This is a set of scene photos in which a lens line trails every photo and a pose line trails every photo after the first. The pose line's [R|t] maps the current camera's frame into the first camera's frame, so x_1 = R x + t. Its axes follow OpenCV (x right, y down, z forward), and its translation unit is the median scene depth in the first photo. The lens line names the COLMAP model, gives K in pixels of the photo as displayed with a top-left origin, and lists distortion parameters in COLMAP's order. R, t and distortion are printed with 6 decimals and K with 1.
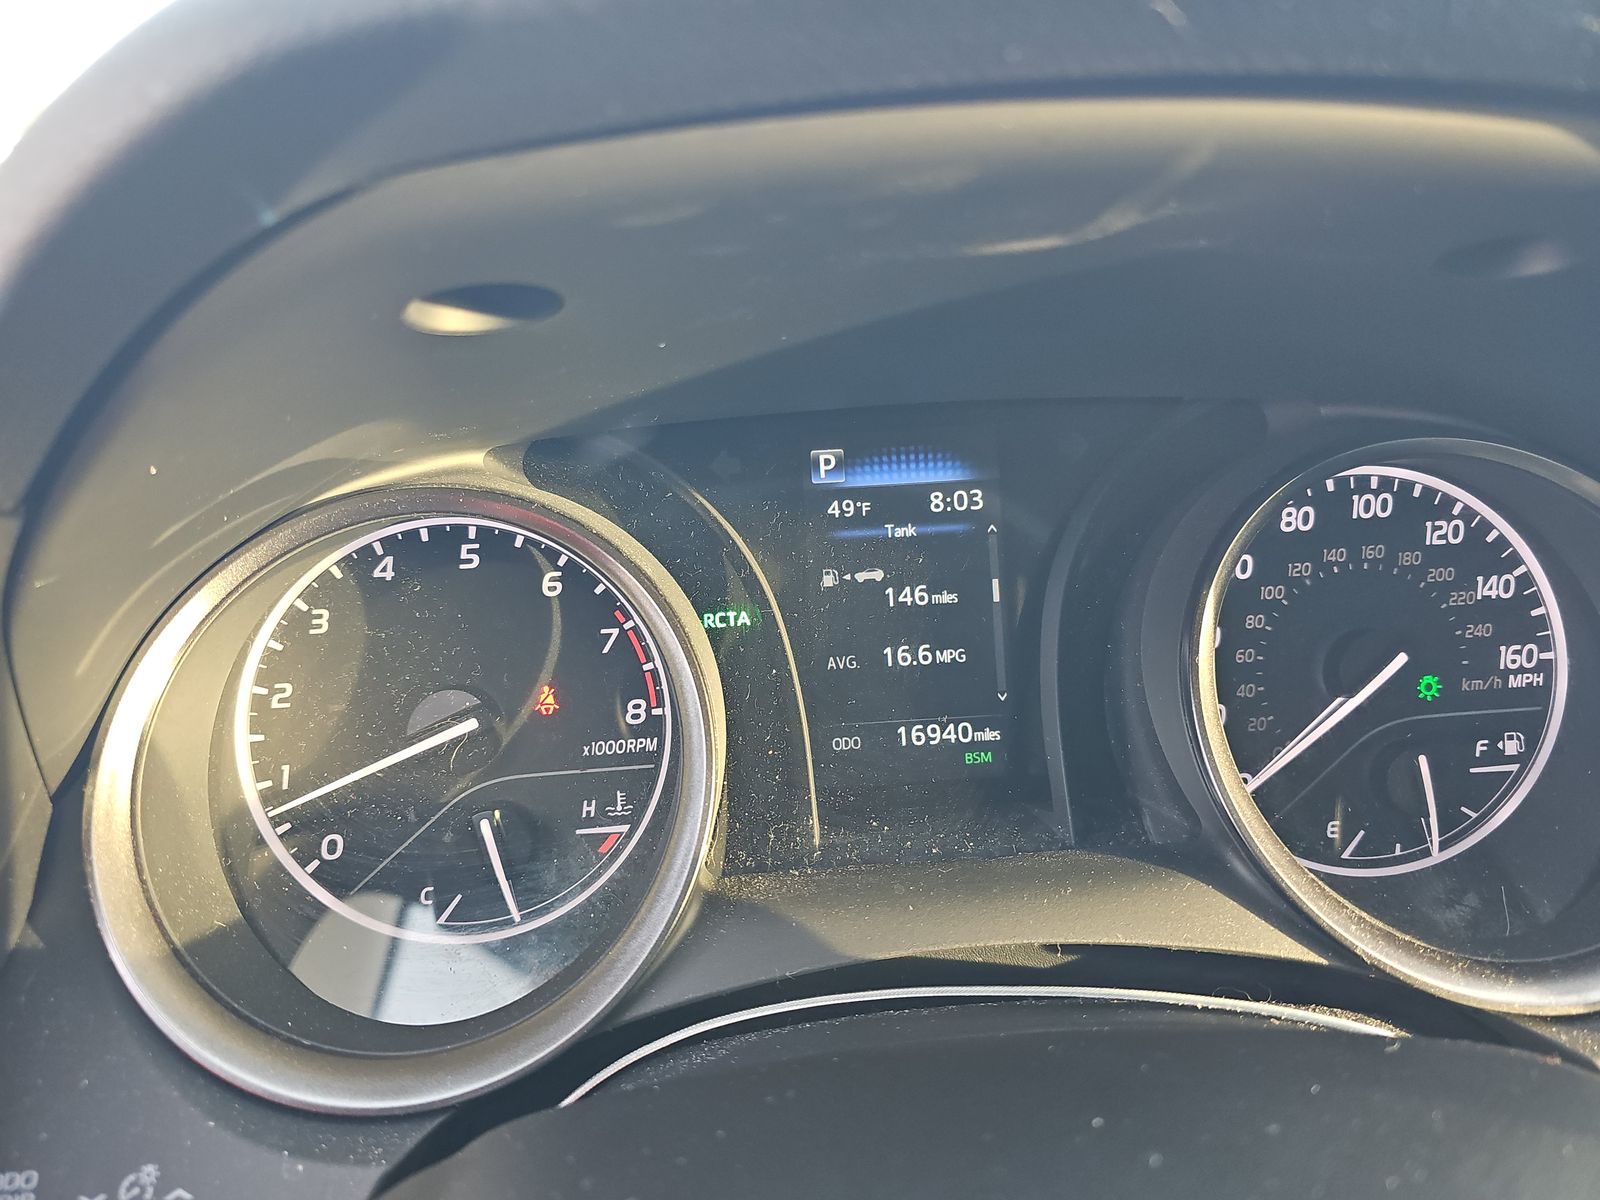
lens RADIAL K [[1063.6, 0, 798.5], [0, 1063.6, 600.1], [0, 0, 1]] dist [-0.002124, -0.006169]
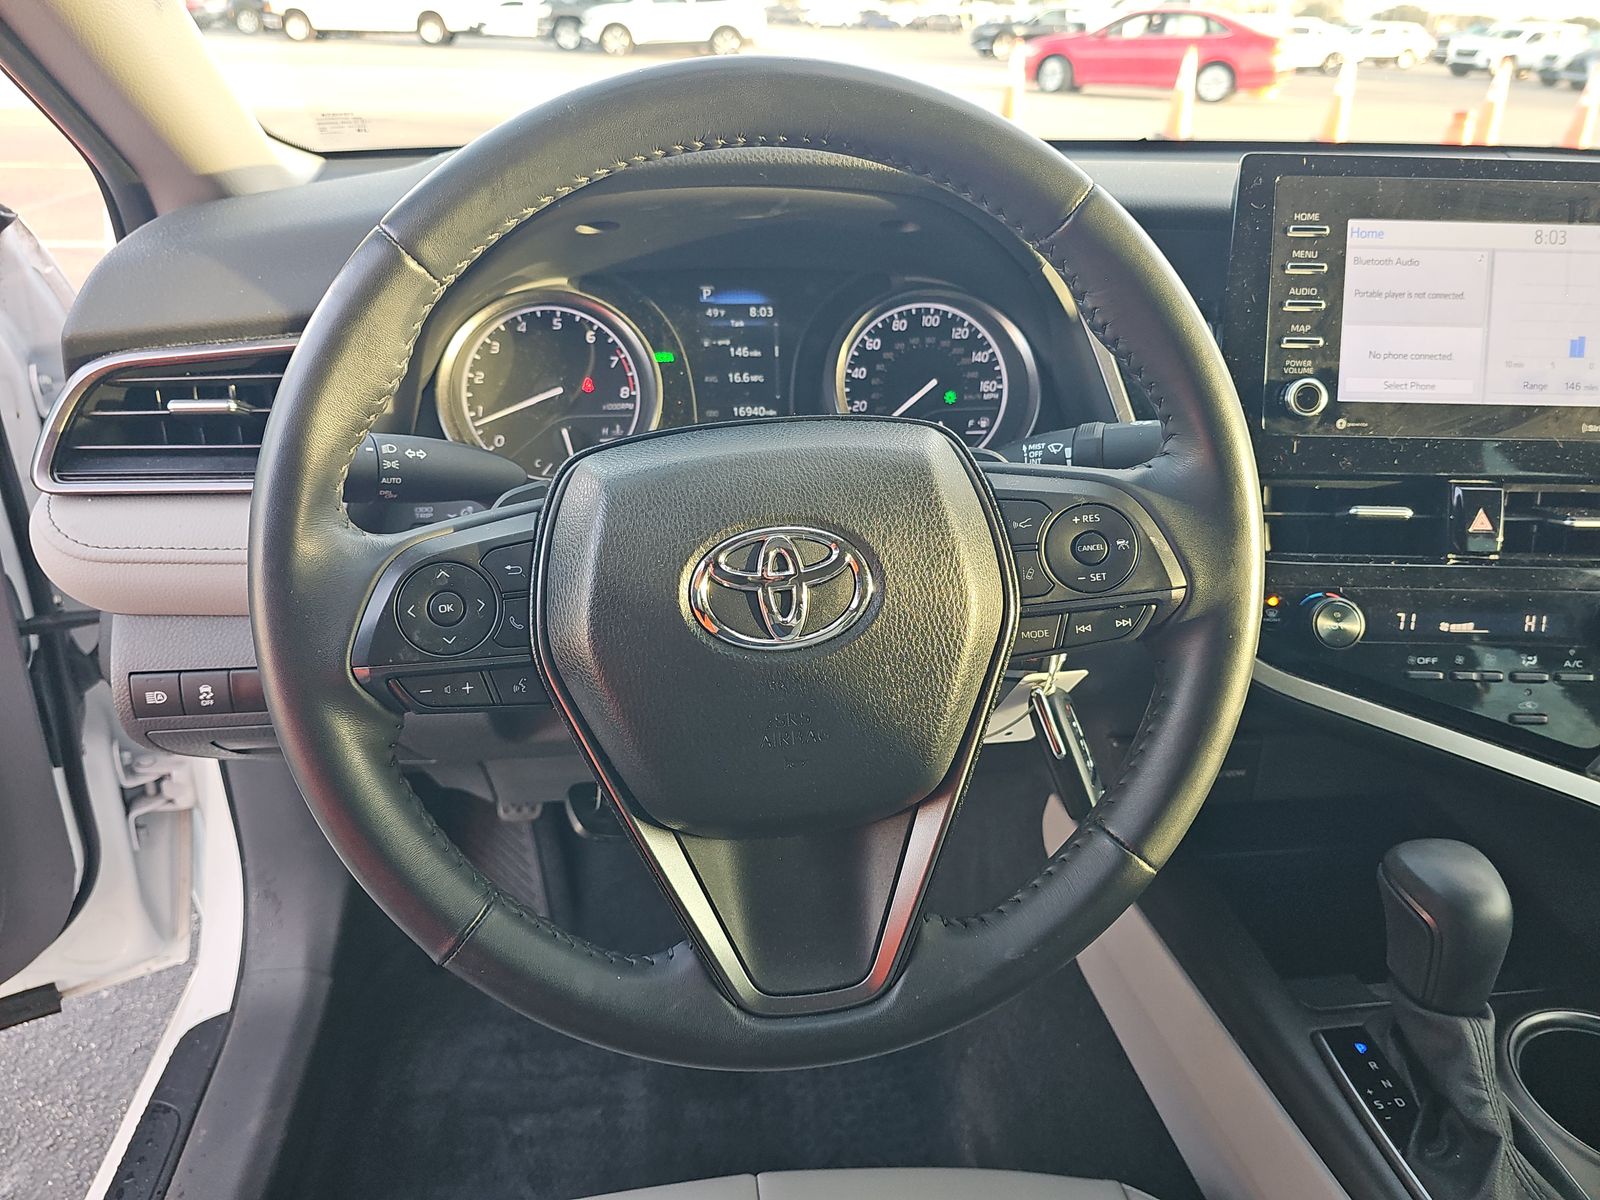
lens RADIAL K [[1063.6, 0, 800.5], [0, 1063.6, 597.7], [0, 0, 1]] dist [-0.002124, -0.006169]
pose [[0.997149, 0.026293, 0.070723, 0.087201], [-0.032736, 0.995264, 0.091535, 0.329997], [-0.067982, -0.093590, 0.993287, -1.458825]]
